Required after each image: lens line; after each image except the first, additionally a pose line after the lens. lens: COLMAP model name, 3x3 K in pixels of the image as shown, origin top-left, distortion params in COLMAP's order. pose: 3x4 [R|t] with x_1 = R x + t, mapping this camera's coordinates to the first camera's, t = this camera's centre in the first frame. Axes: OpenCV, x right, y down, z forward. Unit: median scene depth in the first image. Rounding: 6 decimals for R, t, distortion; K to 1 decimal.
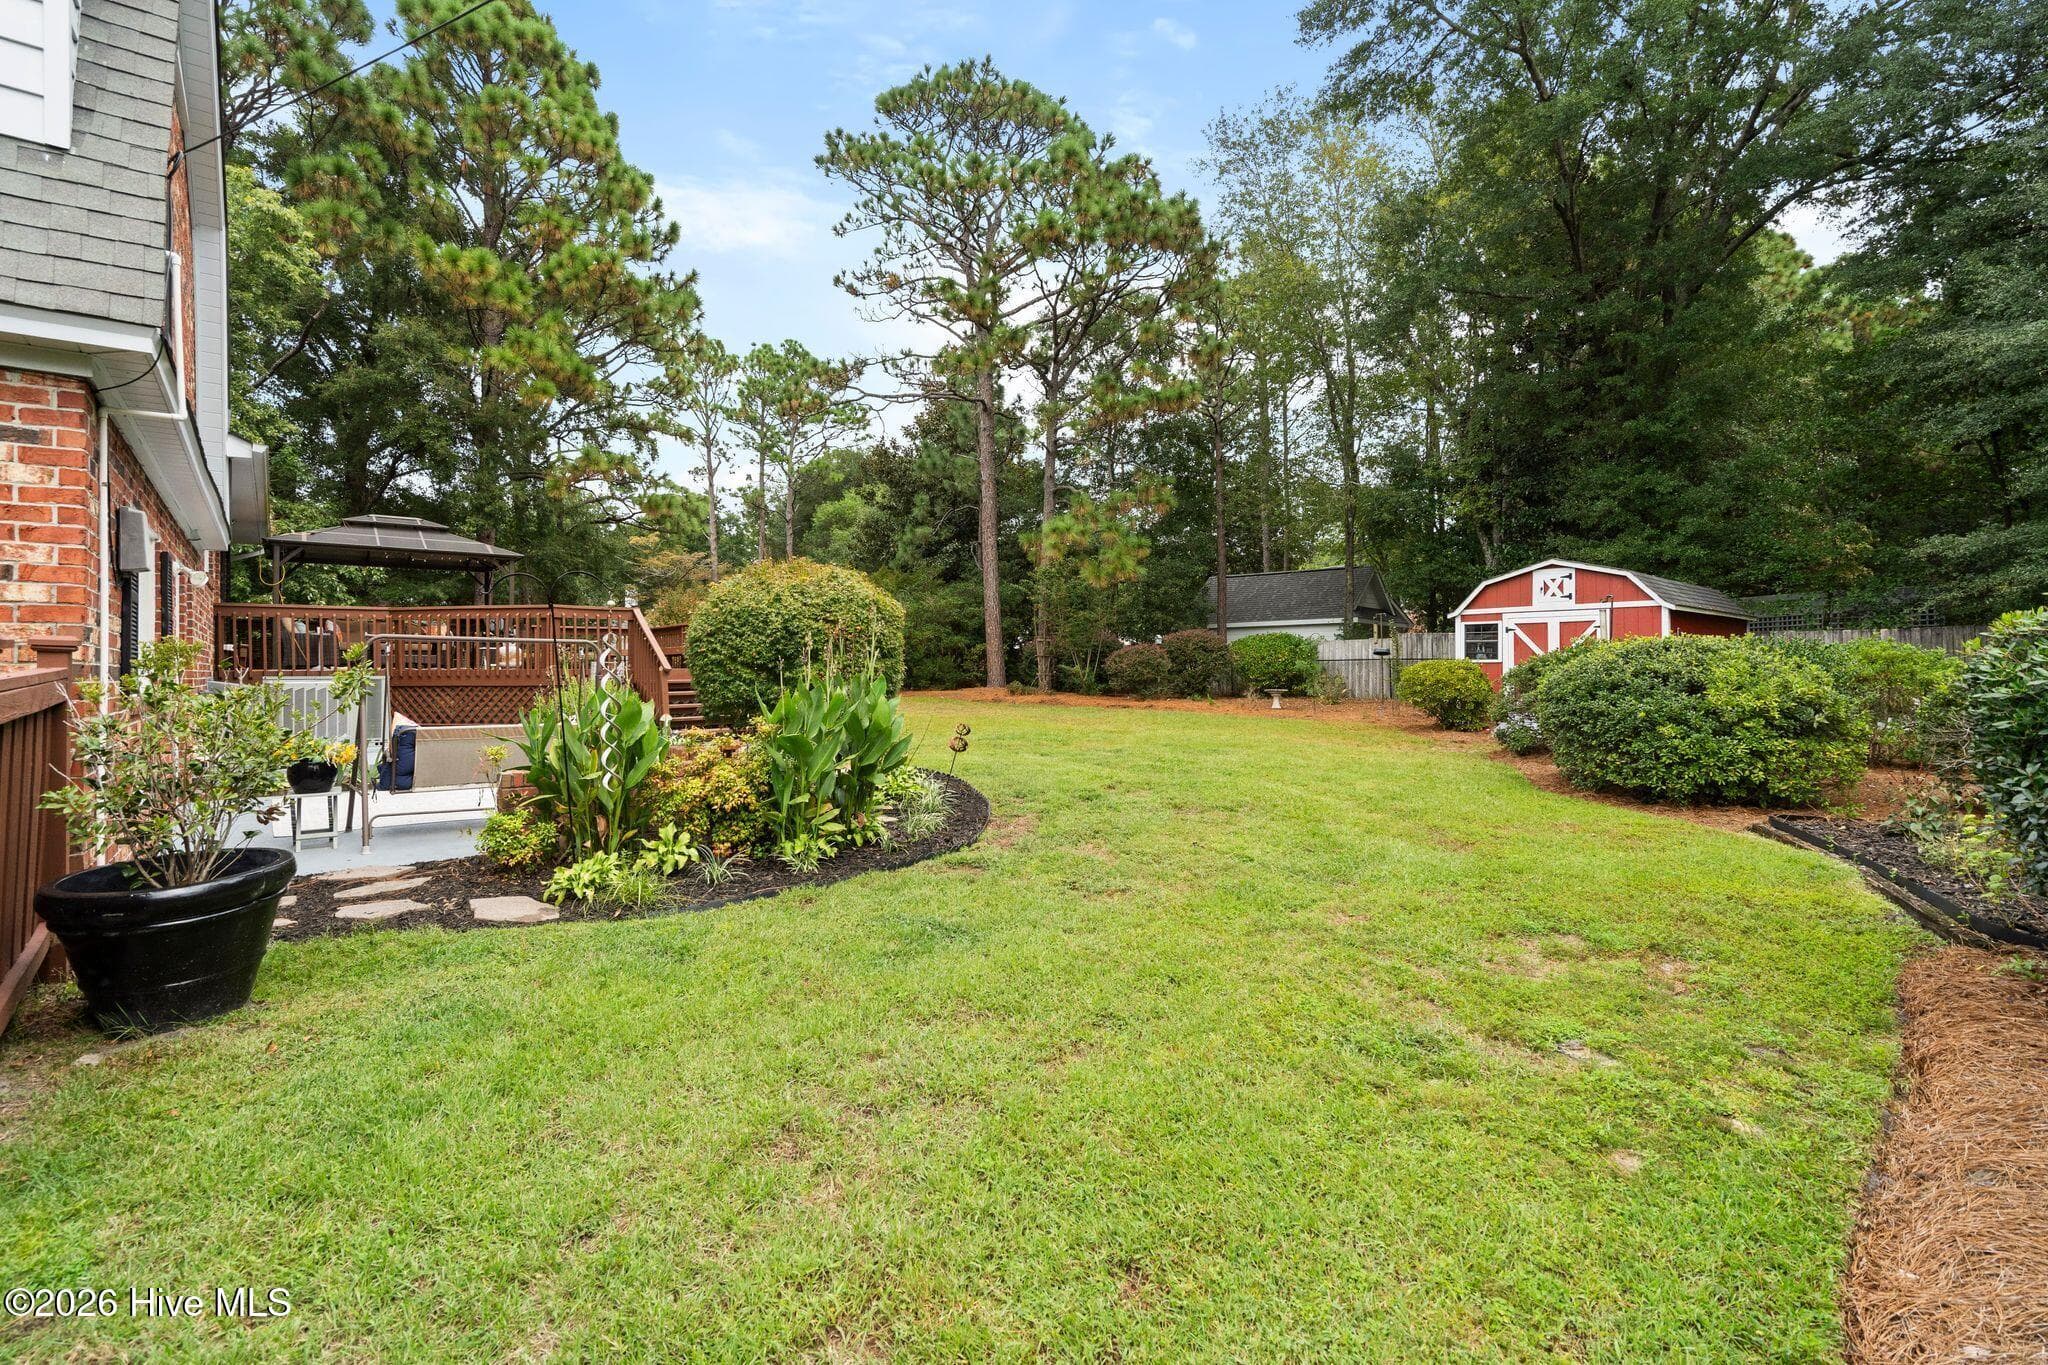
lens RADIAL K [[934.8, 0, 1016.5], [0, 934.8, 655.8], [0, 0, 1]] dist [-0.003752, 0.000929]
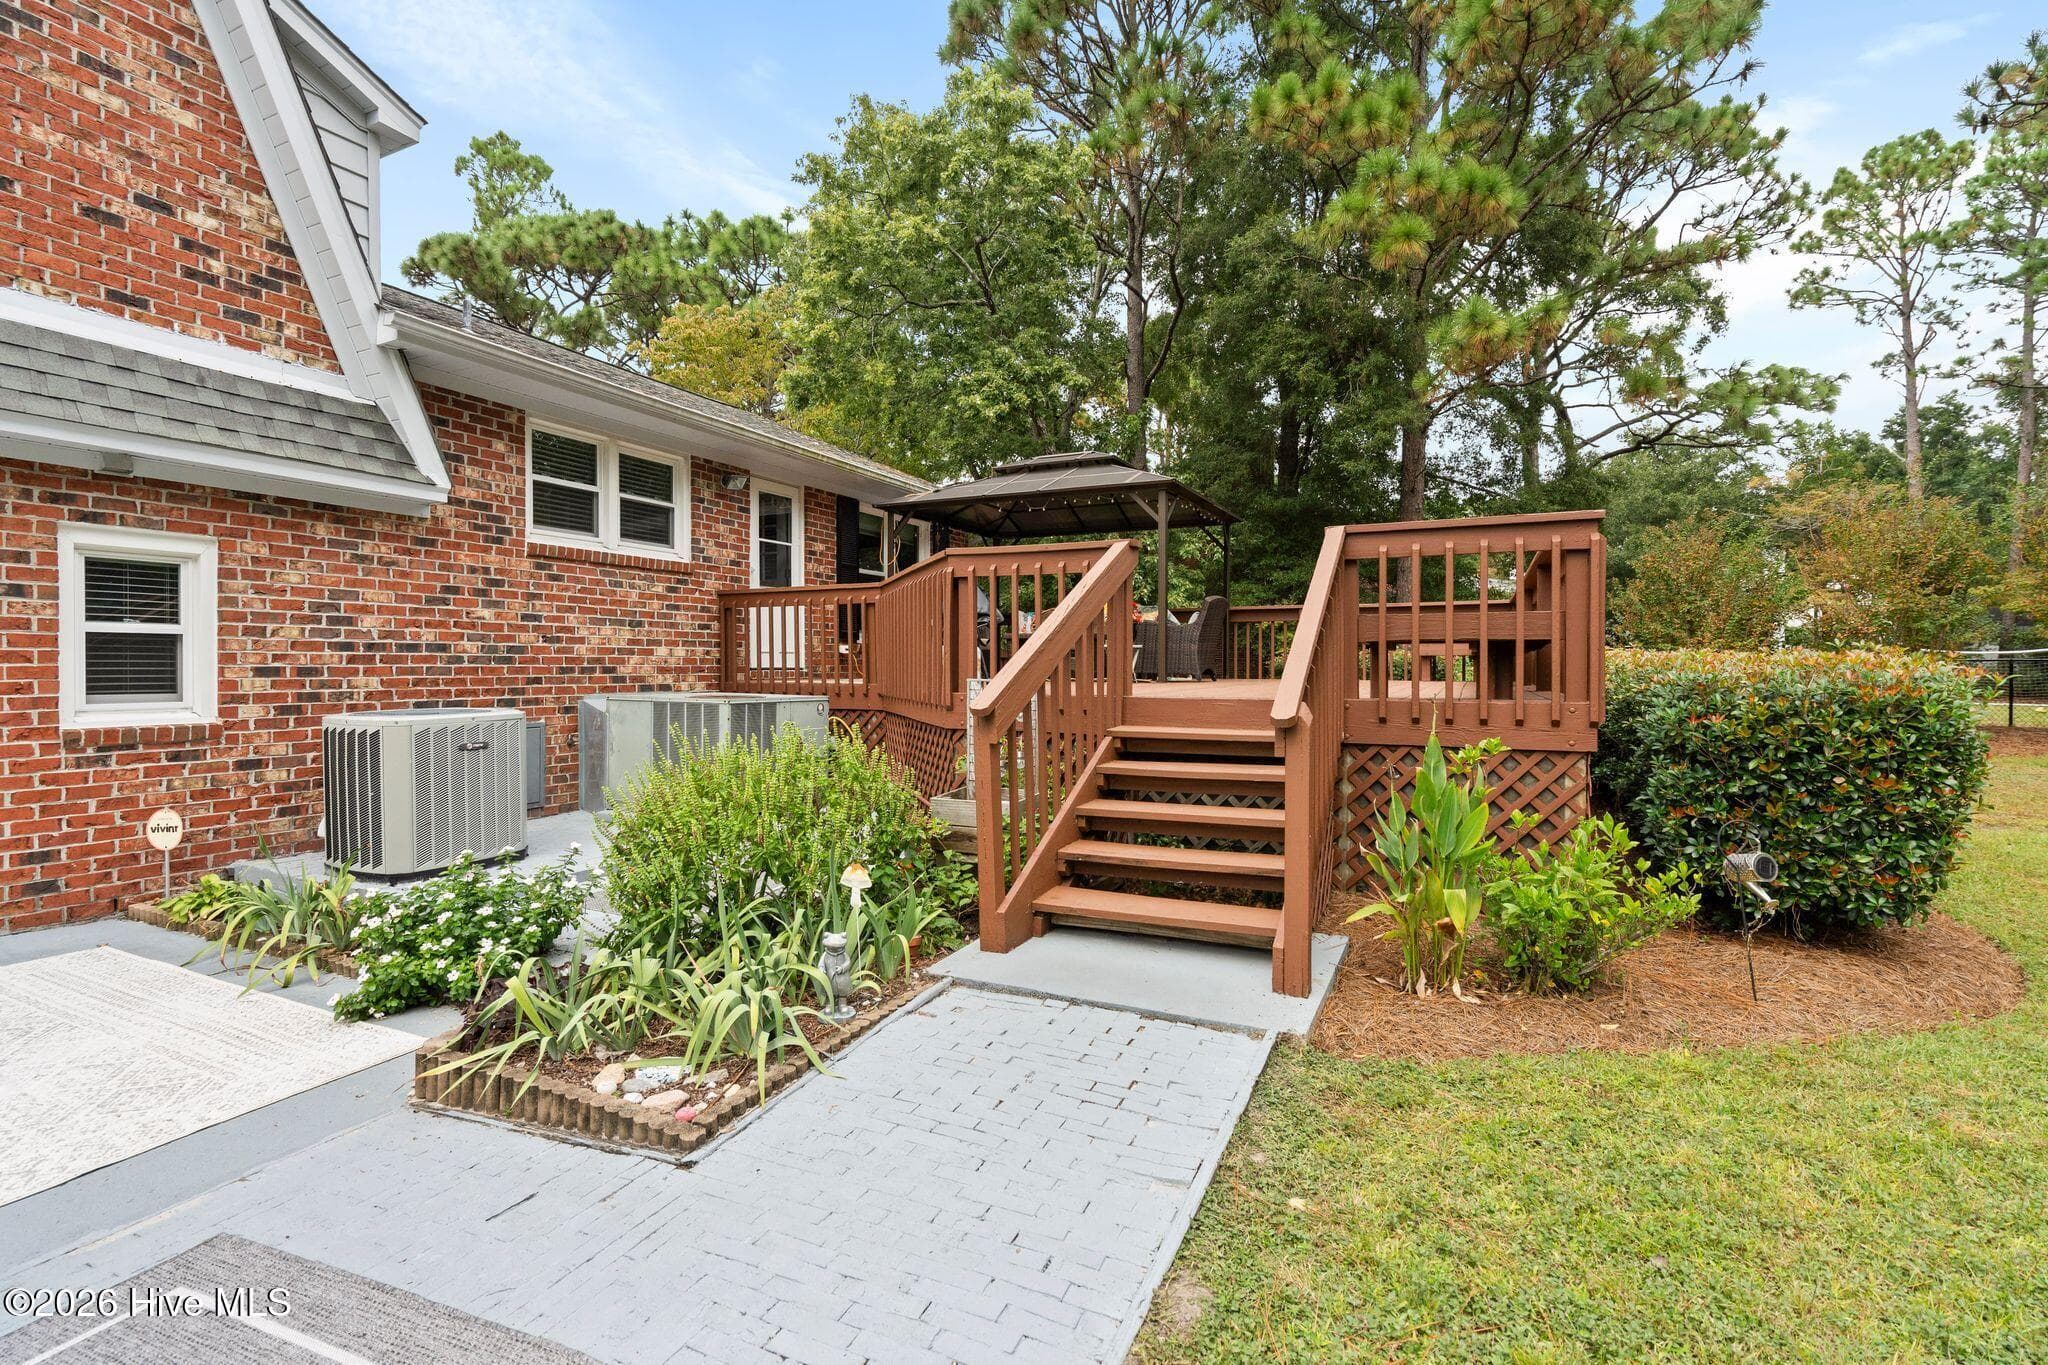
lens RADIAL K [[934.8, 0, 1020.7], [0, 934.8, 672.4], [0, 0, 1]] dist [-0.003752, 0.000929]
pose [[0.427723, 0.014947, -0.903786, -0.038739], [0.005530, 0.999801, 0.019152, -0.002073], [0.903893, -0.013190, 0.427556, 0.415390]]
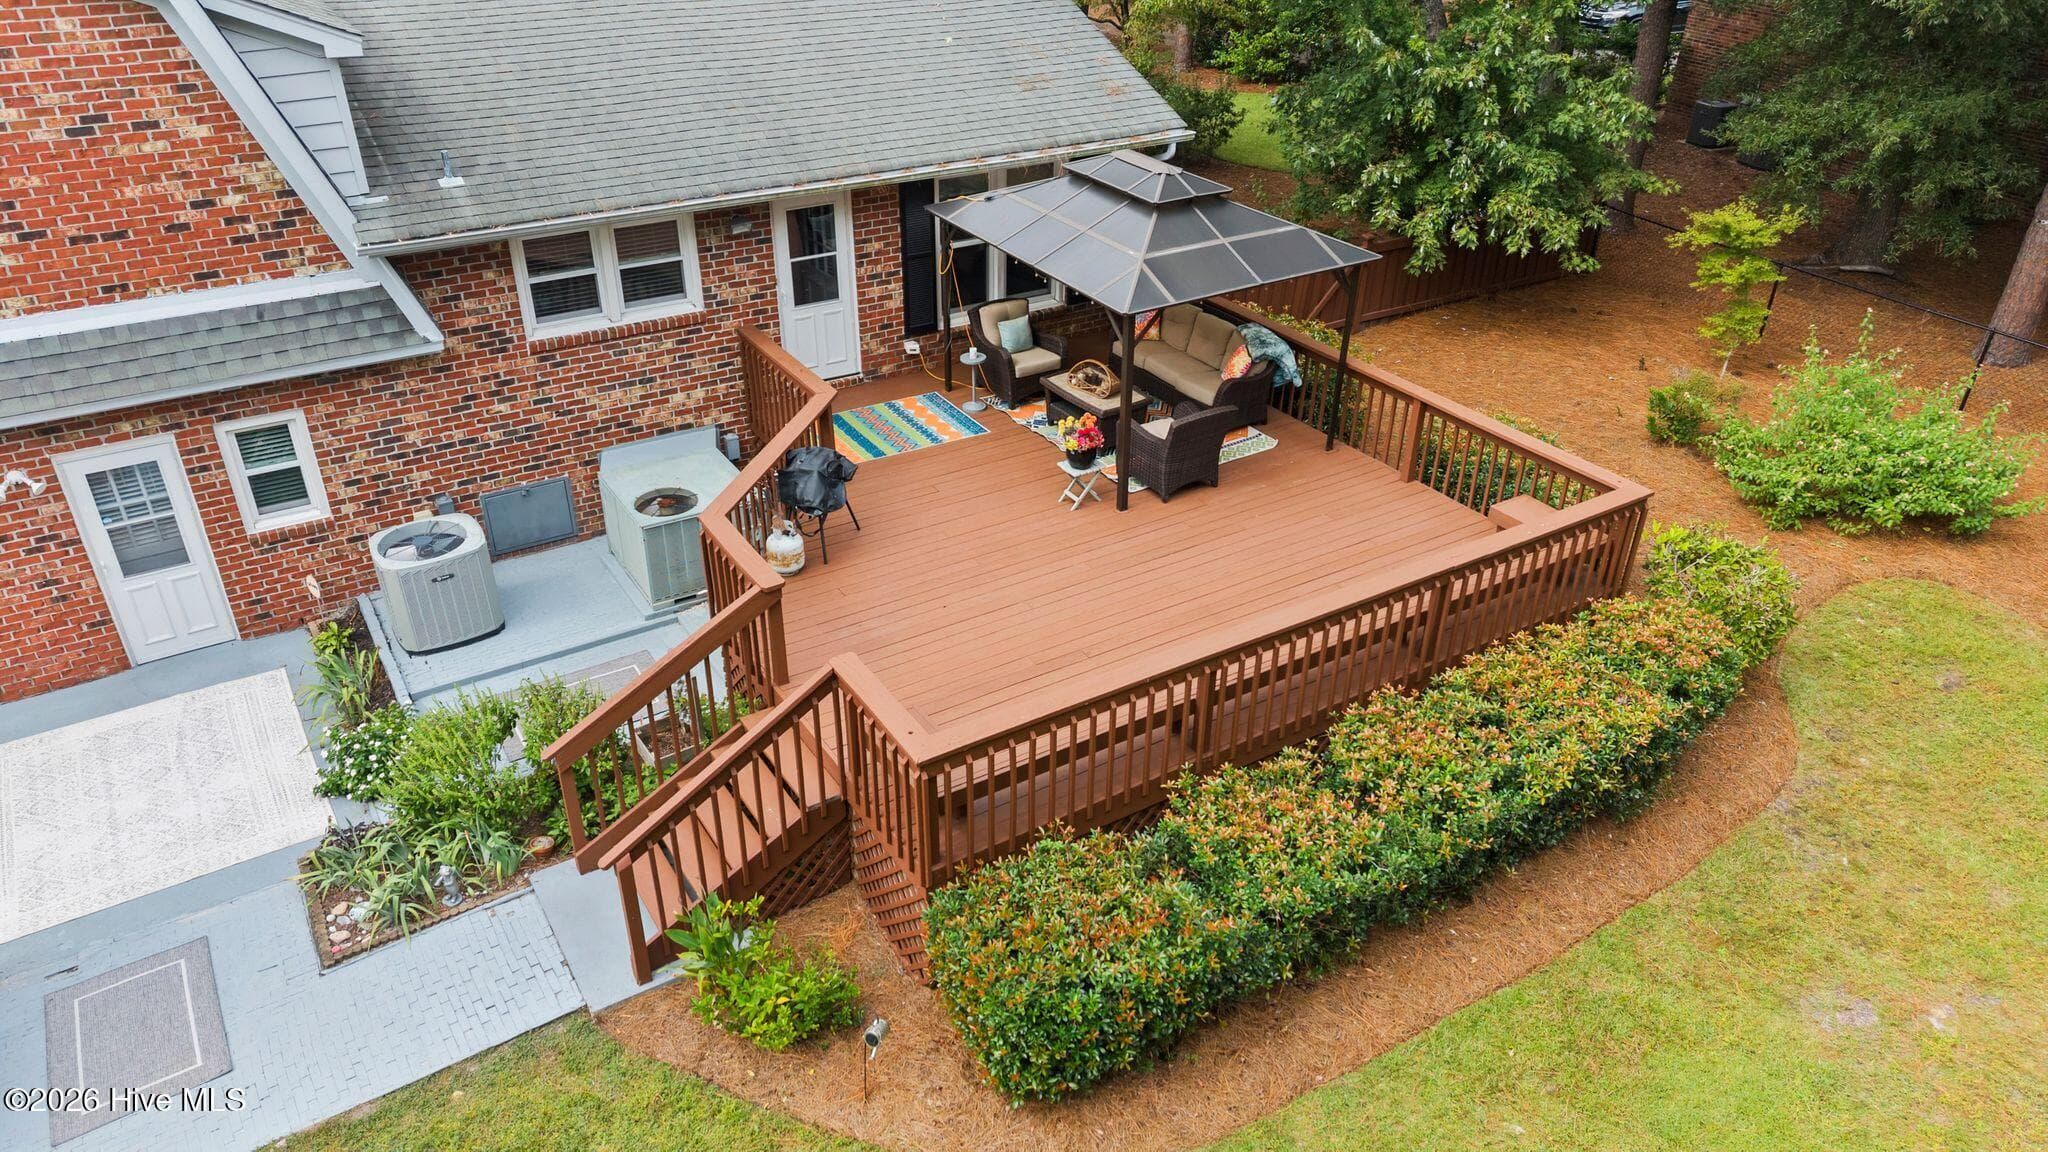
lens RADIAL K [[1361.4, 0, 1018.7], [0, 1361.4, 578.6], [0, 0, 1]] dist [0.053317, -0.063557]
pose [[-0.113012, 0.512365, -0.851299, 0.086230], [0.001055, 0.856849, 0.515566, -0.214284], [0.993593, 0.057367, -0.097375, 0.626013]]
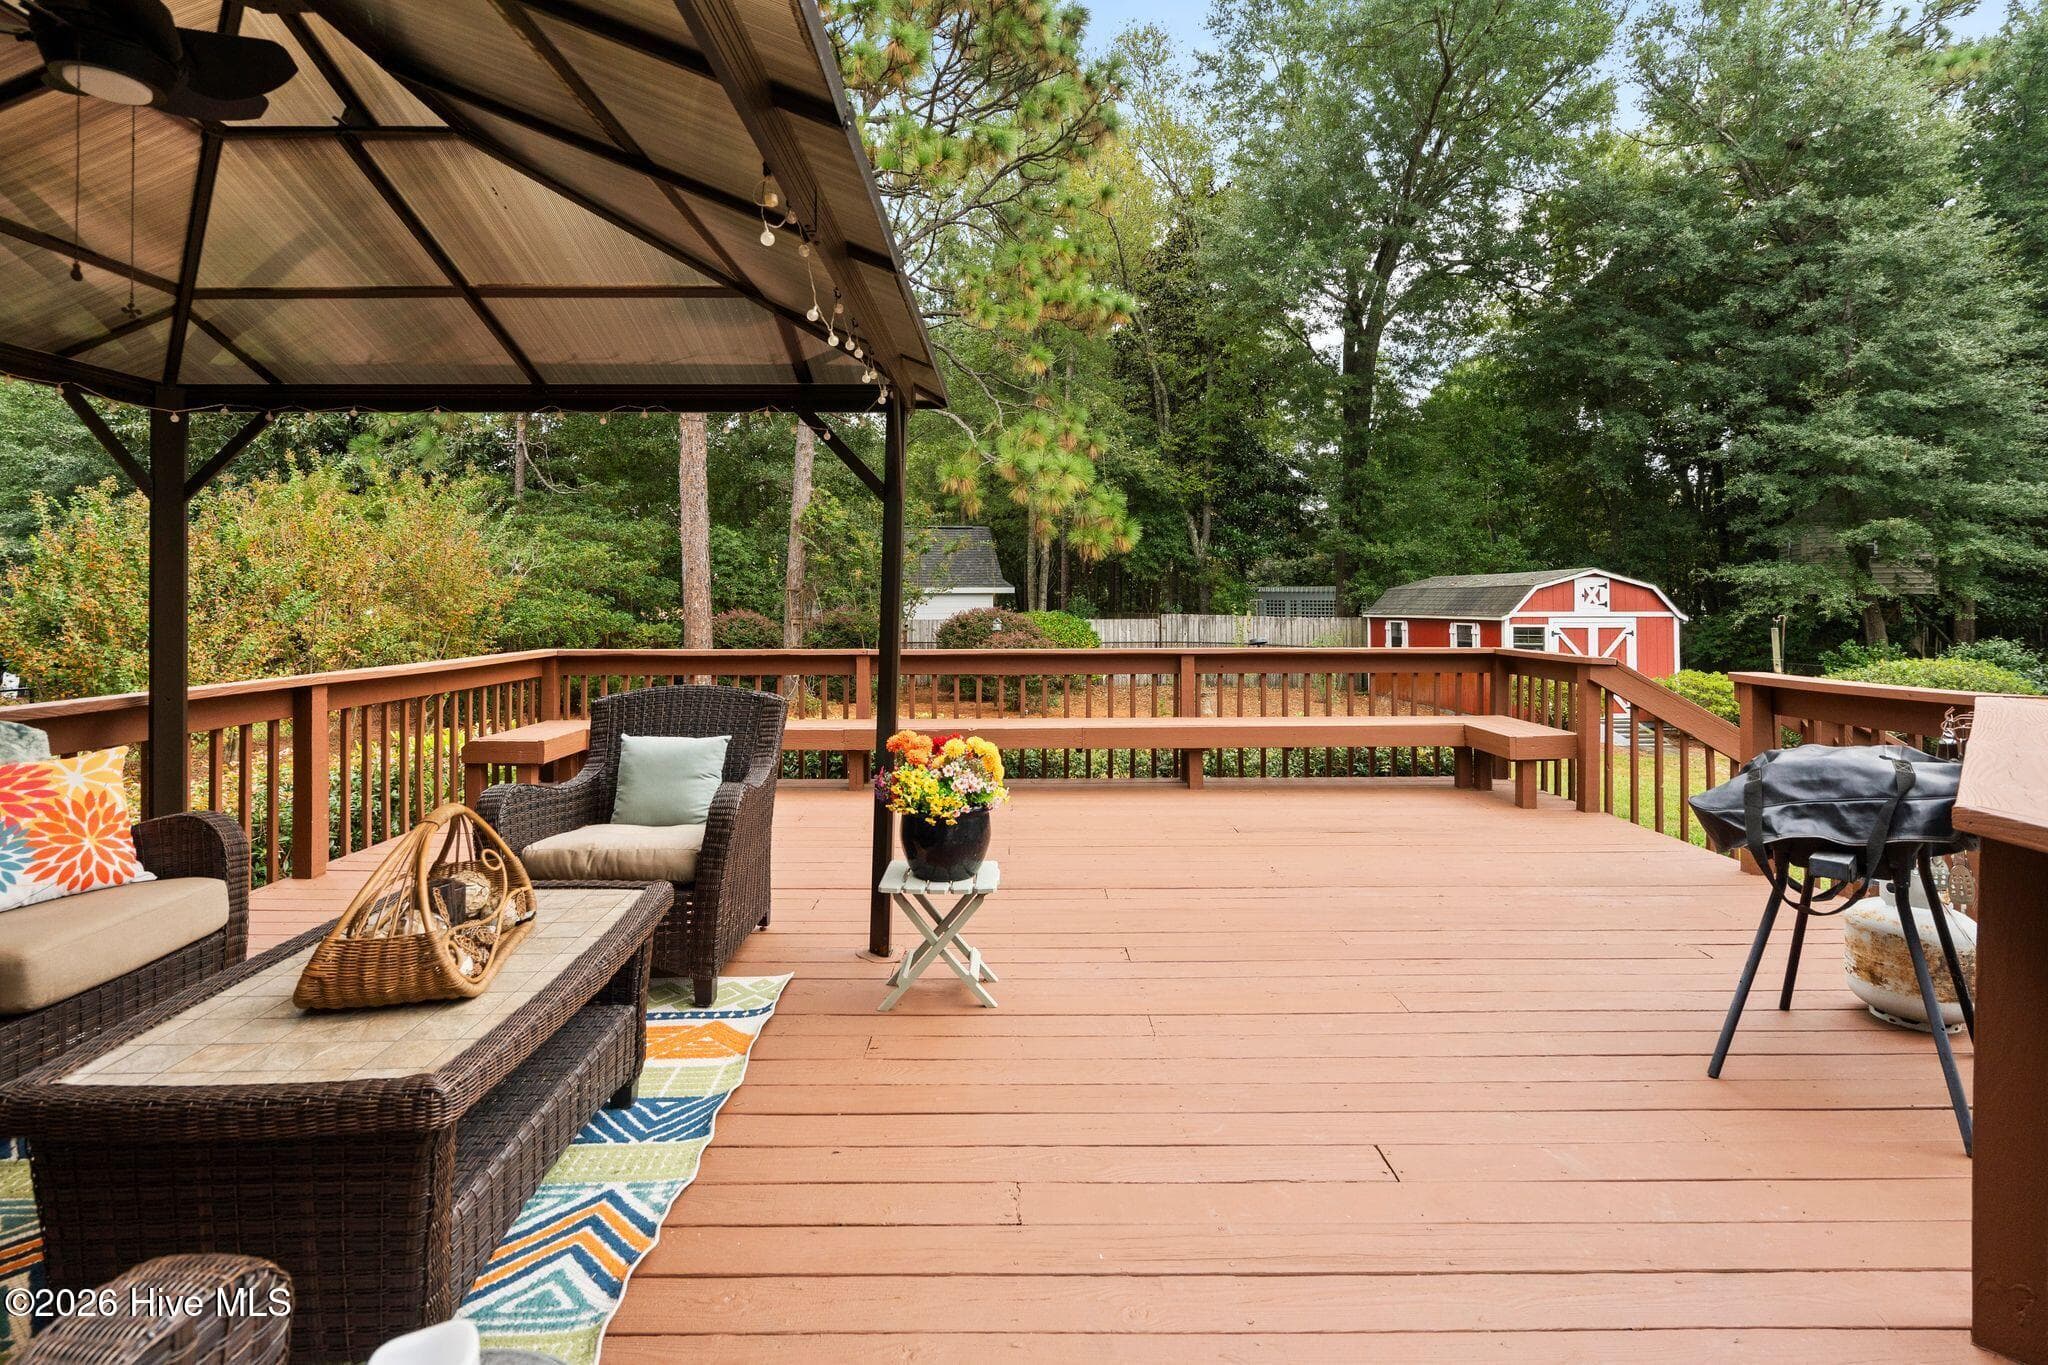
lens RADIAL K [[934.8, 0, 1011.9], [0, 934.8, 593.7], [0, 0, 1]] dist [-0.003752, 0.000929]
pose [[0.627686, 0.011920, 0.778375, -0.411679], [-0.013493, 0.999899, -0.004431, -0.037936], [-0.778350, -0.007721, 0.627783, 0.527101]]
